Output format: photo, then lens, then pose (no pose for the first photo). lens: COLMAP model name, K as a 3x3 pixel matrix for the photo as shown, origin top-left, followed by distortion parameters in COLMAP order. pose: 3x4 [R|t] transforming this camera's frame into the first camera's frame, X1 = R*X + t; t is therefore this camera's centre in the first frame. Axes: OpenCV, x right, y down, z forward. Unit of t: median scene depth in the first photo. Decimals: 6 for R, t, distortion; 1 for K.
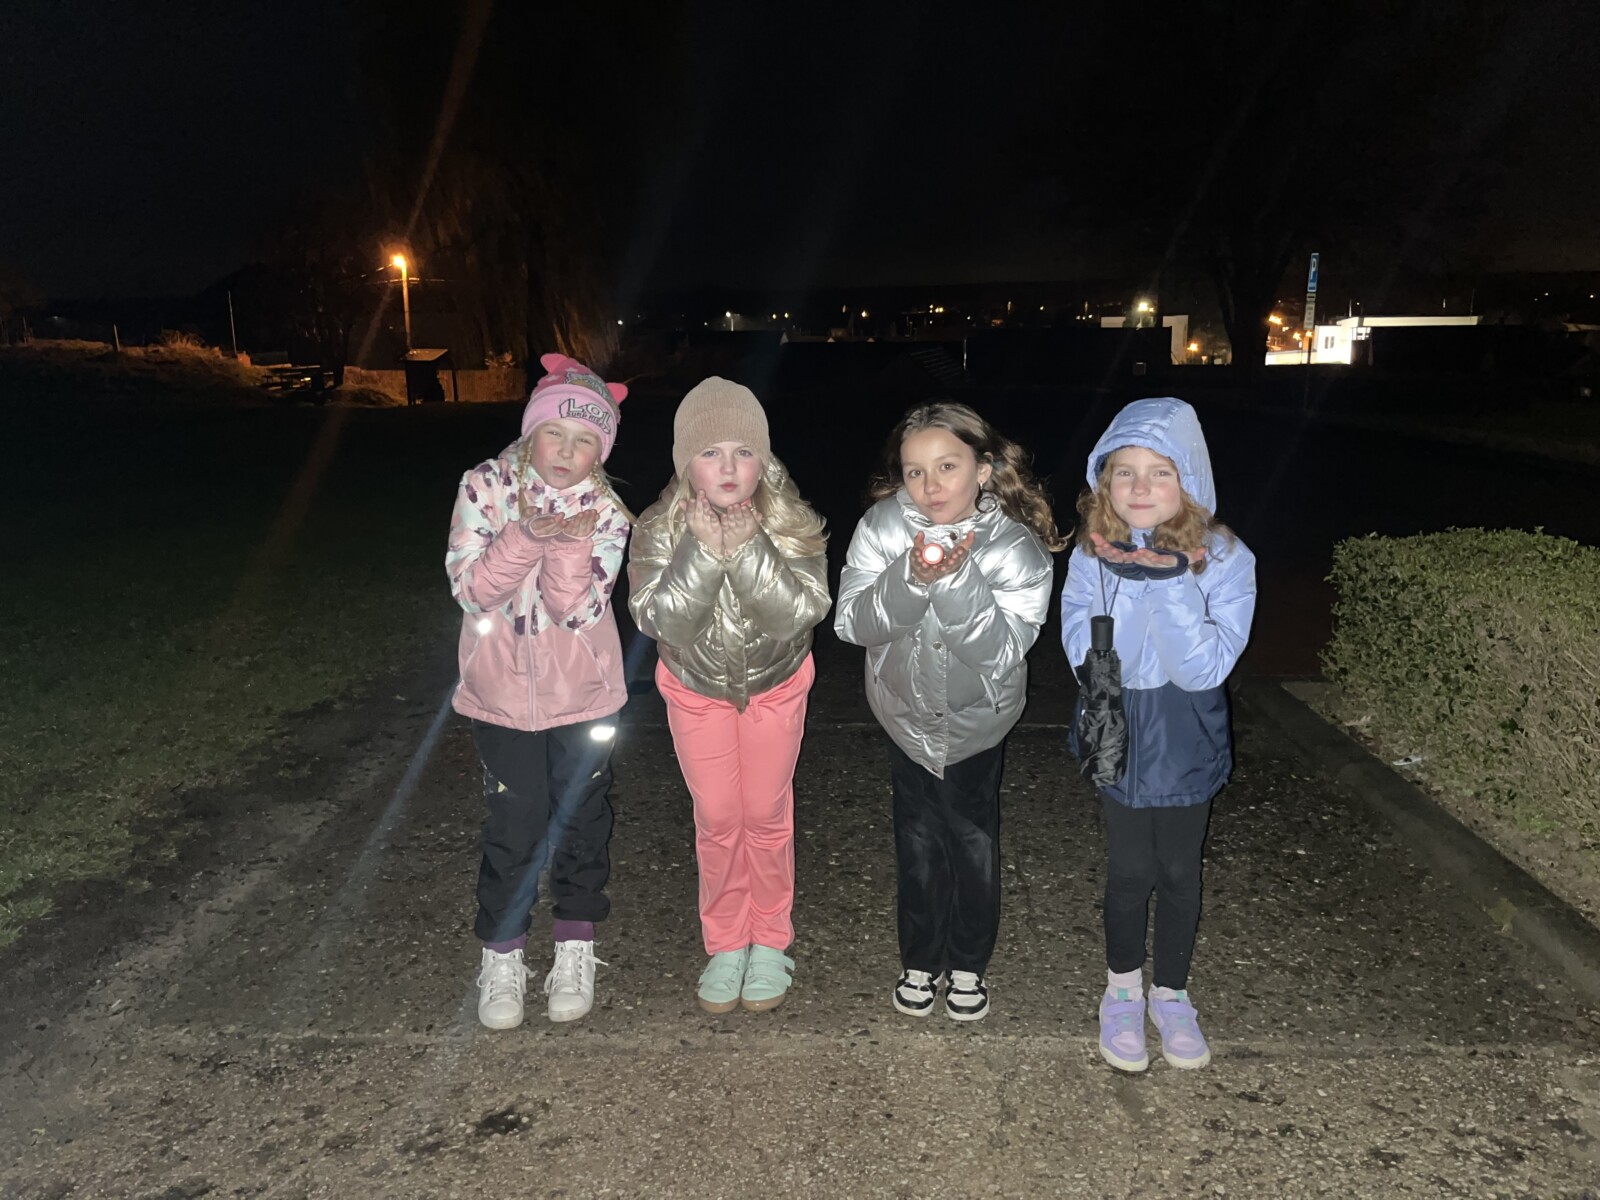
lens RADIAL K [[1207.1, 0, 795.5], [0, 1207.1, 587.8], [0, 0, 1]] dist [0.063952, -0.071552]
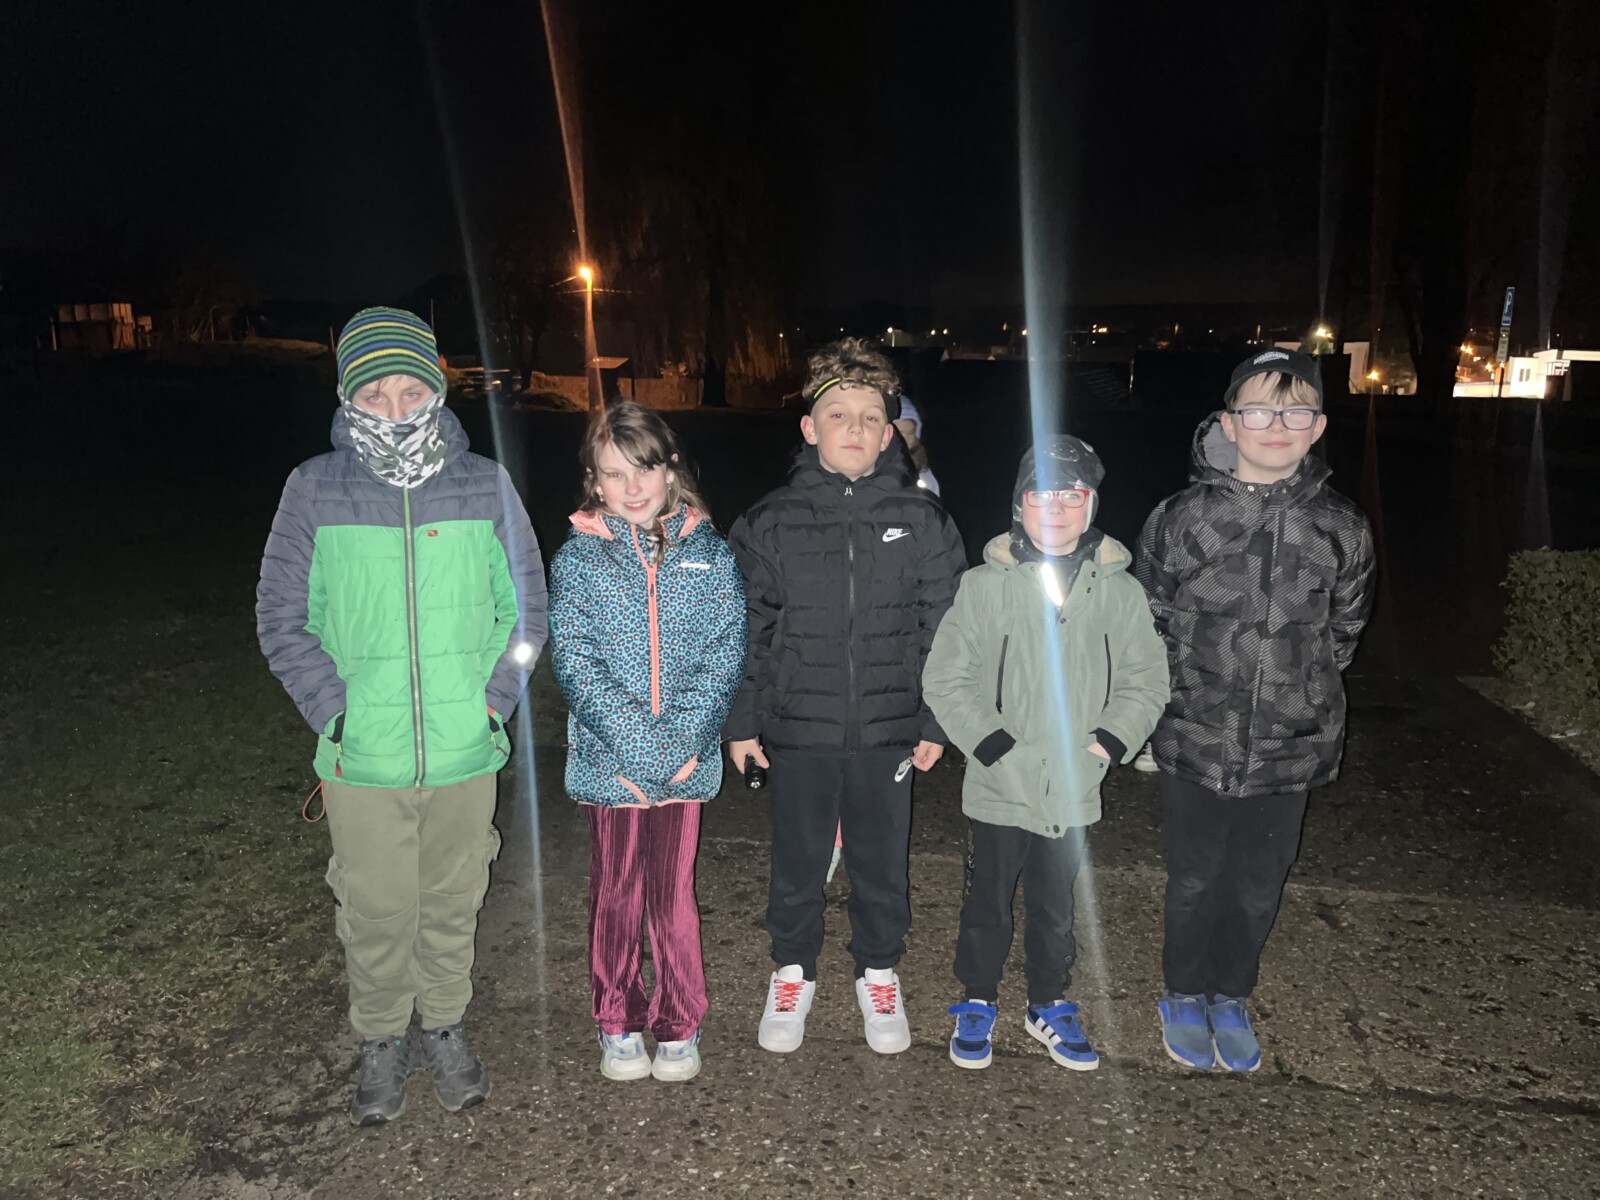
lens RADIAL K [[1203.4, 0, 800.0], [0, 1203.4, 600.0], [0, 0, 1]] dist [0.081684, -0.100235]
pose [[0.992098, 0.051778, -0.114279, -0.142655], [-0.051955, 0.998648, 0.001432, 0.057650], [0.114199, 0.004516, 0.993448, -0.355247]]
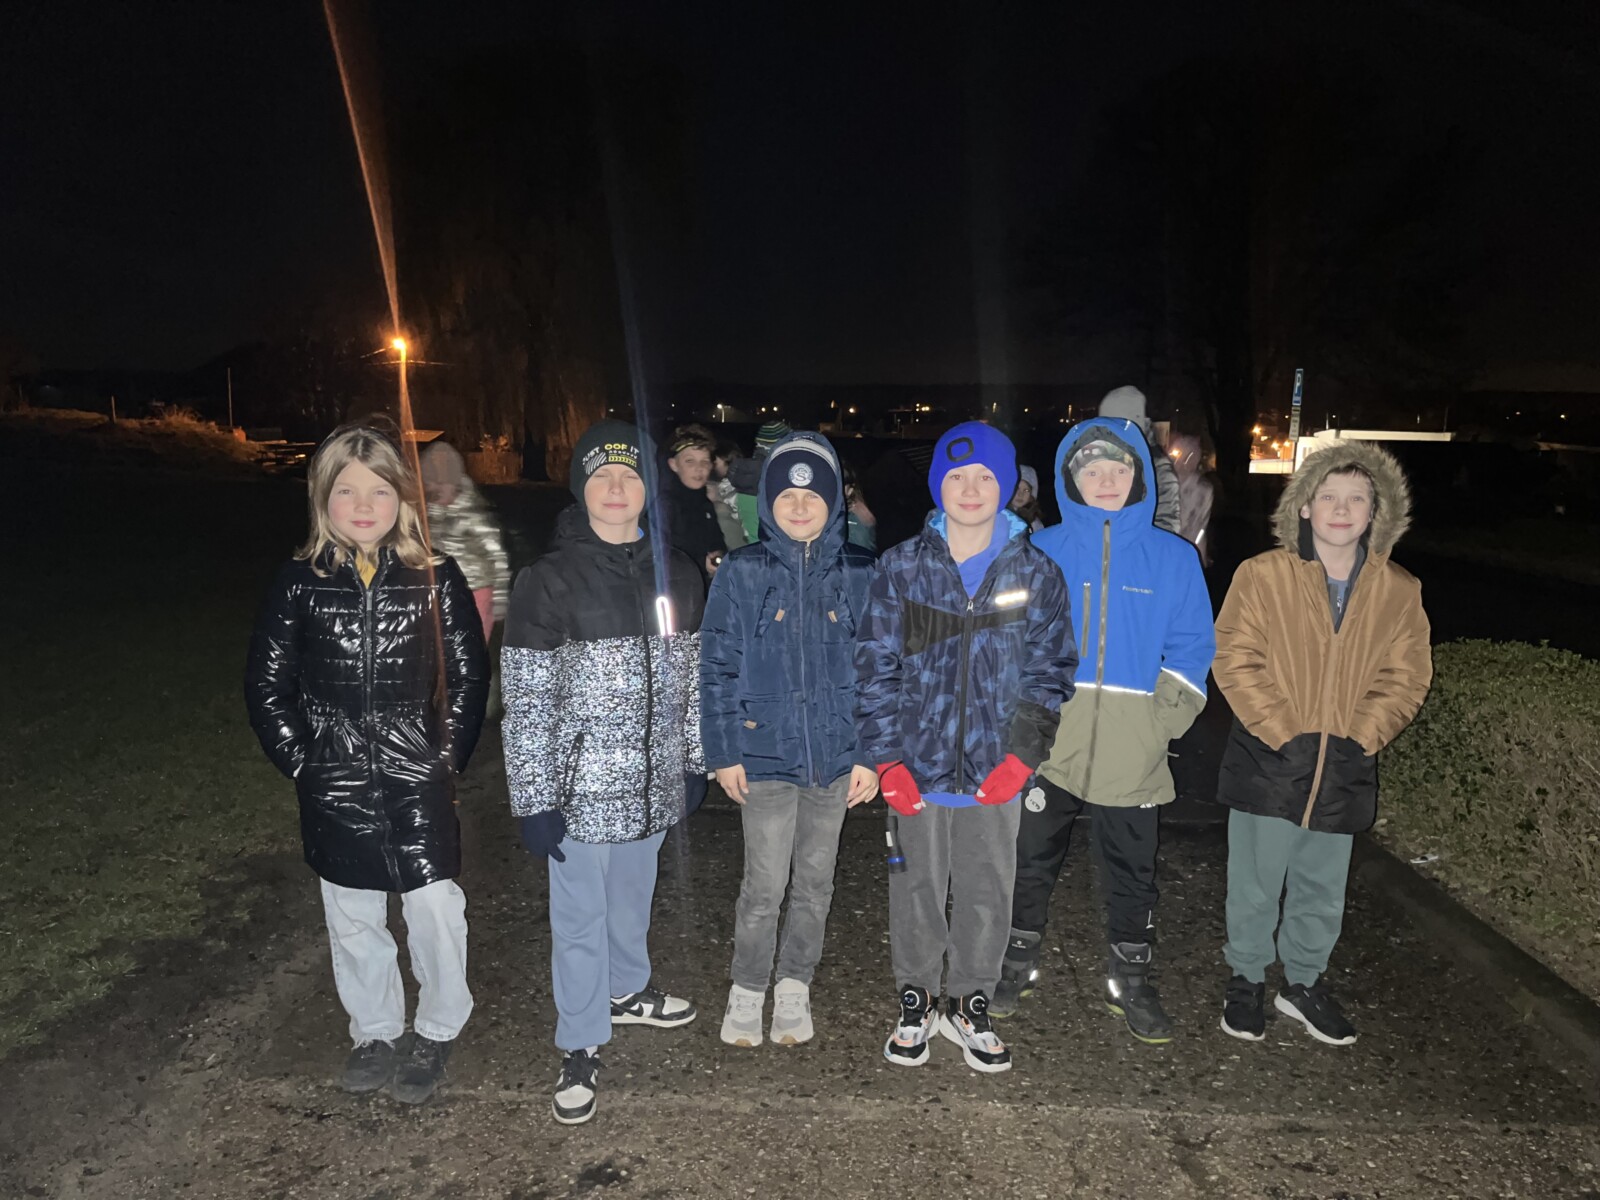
lens RADIAL K [[1203.4, 0, 800.0], [0, 1203.4, 600.0], [0, 0, 1]] dist [0.081684, -0.100235]
pose [[0.999363, 0.030645, 0.018313, -0.074921], [-0.029404, 0.997479, -0.064591, 0.004051], [-0.020246, 0.064012, 0.997744, -0.062451]]
